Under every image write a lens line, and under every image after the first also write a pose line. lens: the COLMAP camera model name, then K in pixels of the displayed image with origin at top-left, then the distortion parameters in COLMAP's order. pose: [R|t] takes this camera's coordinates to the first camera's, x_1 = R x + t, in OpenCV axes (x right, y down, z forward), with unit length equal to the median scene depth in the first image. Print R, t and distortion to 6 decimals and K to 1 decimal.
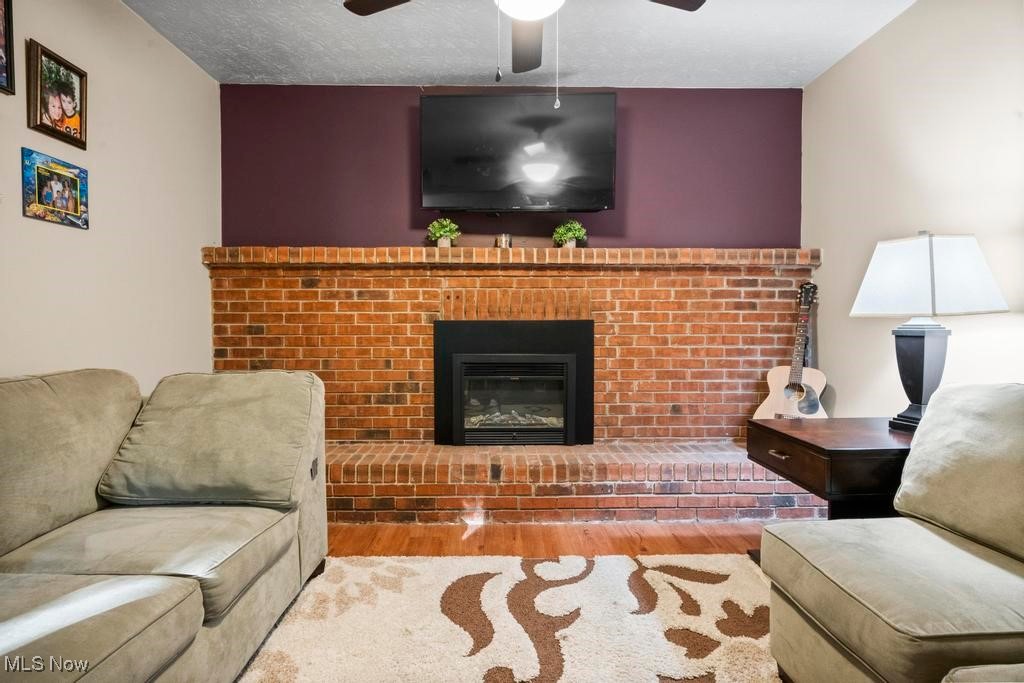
lens RADIAL K [[525.0, 0, 503.9], [0, 525.0, 335.7], [0, 0, 1]] dist [-0.010230, 0.003162]
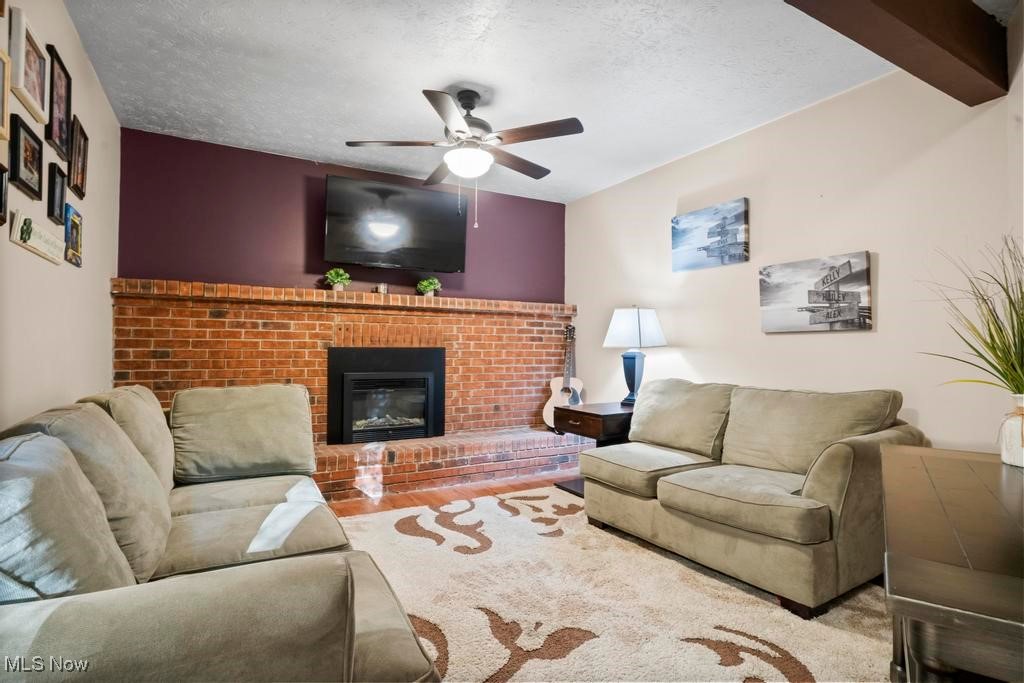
lens RADIAL K [[525.0, 0, 507.1], [0, 525.0, 345.1], [0, 0, 1]] dist [-0.010230, 0.003162]
pose [[0.877830, 0.009229, 0.478883, -0.372315], [0.004772, 0.999596, -0.028011, 0.004046], [-0.478949, 0.026874, 0.877432, -0.334239]]
